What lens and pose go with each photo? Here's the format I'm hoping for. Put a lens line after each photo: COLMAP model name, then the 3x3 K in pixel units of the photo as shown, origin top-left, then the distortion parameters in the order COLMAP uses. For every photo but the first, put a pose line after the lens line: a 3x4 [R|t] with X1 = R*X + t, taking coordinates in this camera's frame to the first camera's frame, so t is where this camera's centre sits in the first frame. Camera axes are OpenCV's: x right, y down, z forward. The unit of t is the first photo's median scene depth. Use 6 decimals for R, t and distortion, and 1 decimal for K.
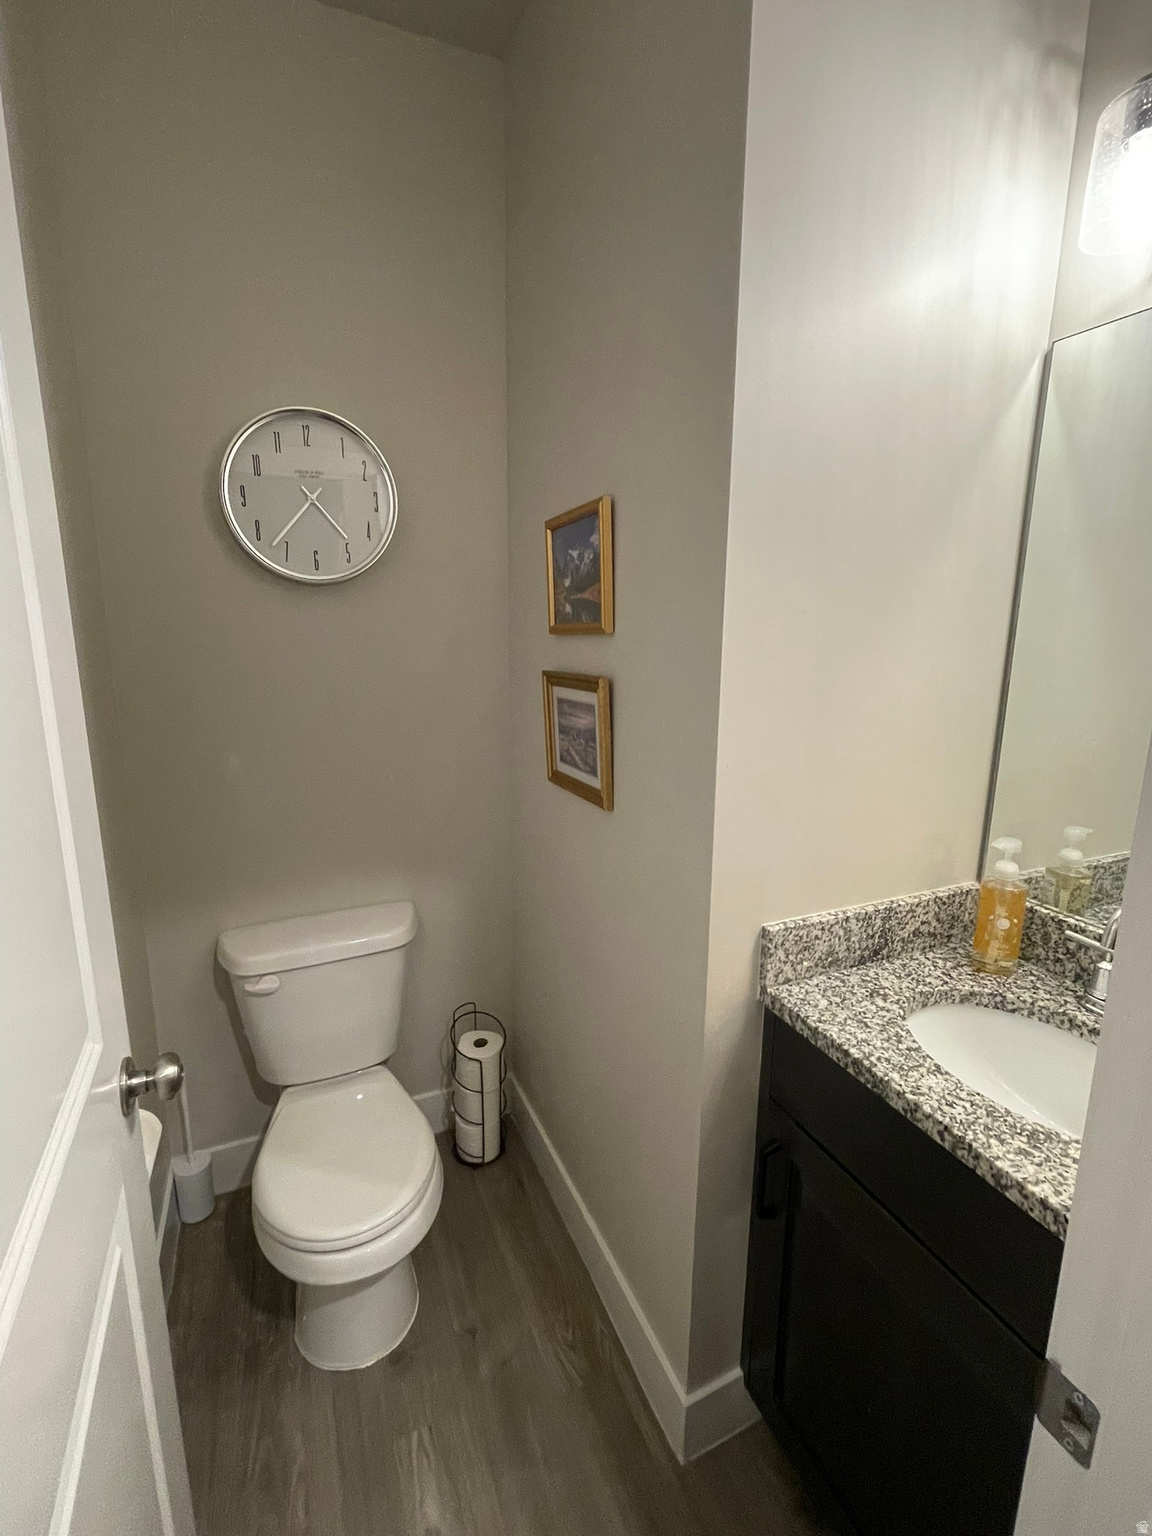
lens RADIAL K [[691.2, 0, 574.0], [0, 691.2, 756.9], [0, 0, 1]] dist [-0.010948, 0.000605]
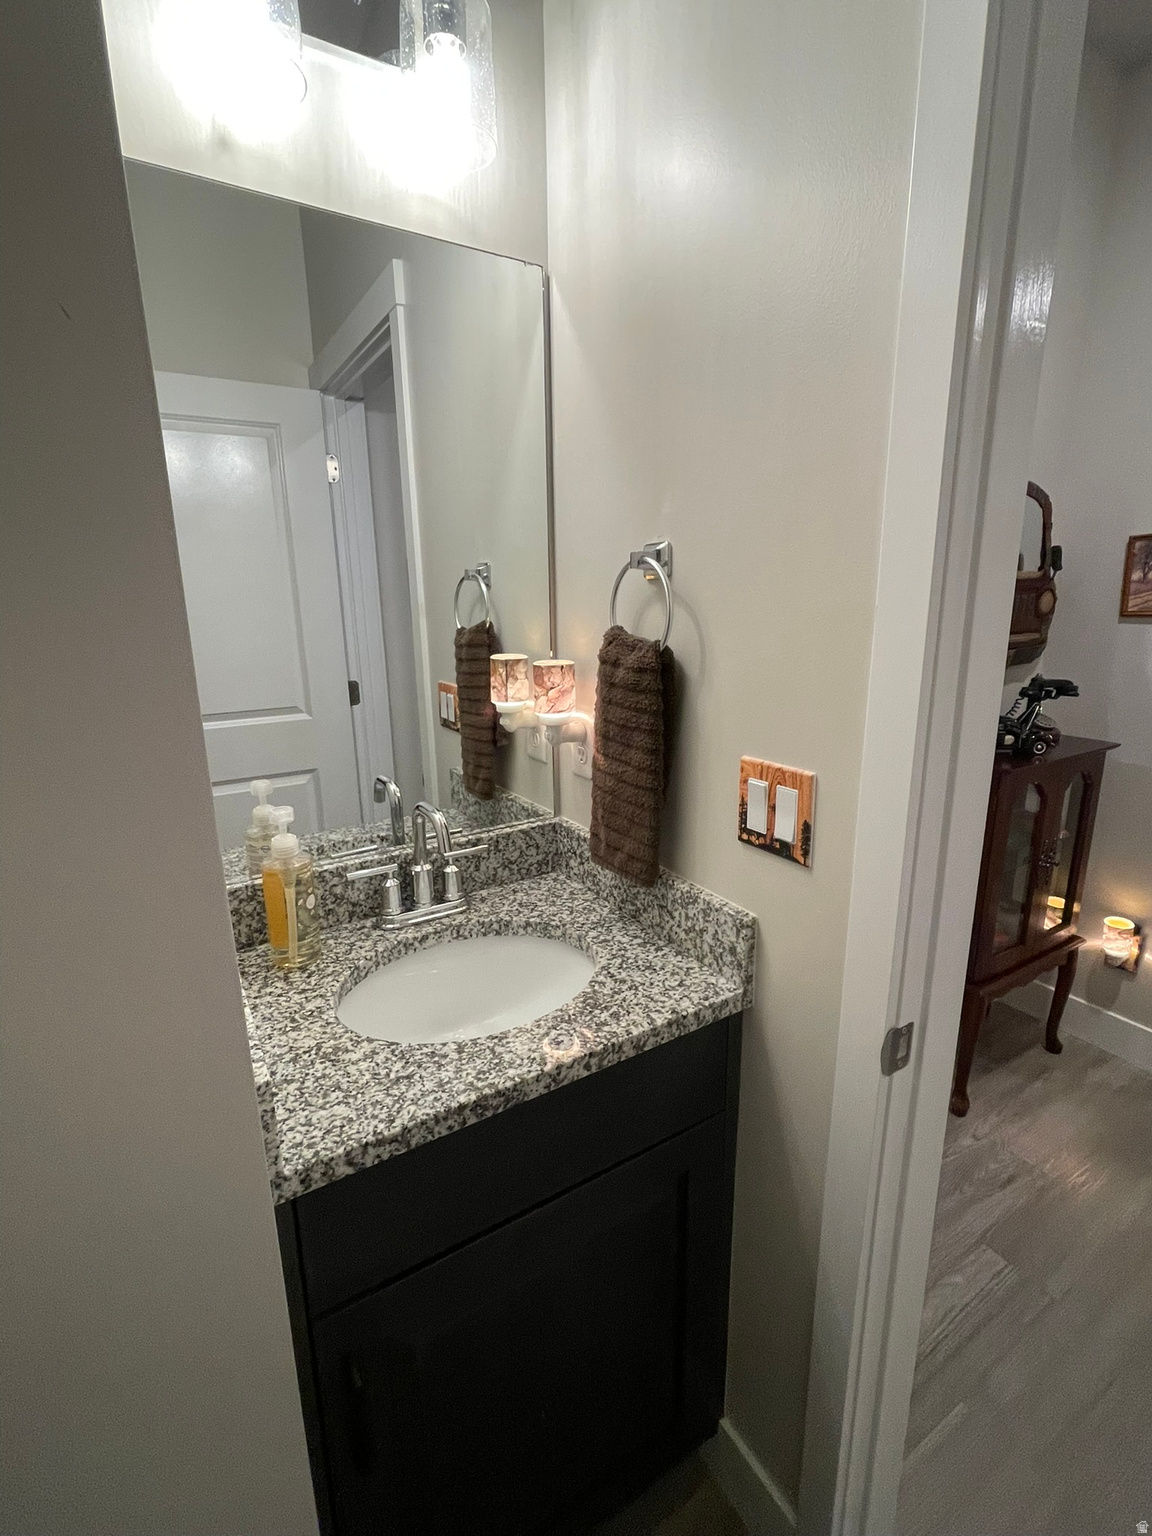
lens RADIAL K [[691.2, 0, 574.0], [0, 691.2, 756.9], [0, 0, 1]] dist [-0.010948, 0.000605]
pose [[-0.124803, -0.238896, 0.962992, -0.237663], [0.214801, 0.941056, 0.261292, -0.096256], [-0.968651, 0.239462, -0.066131, 0.777562]]
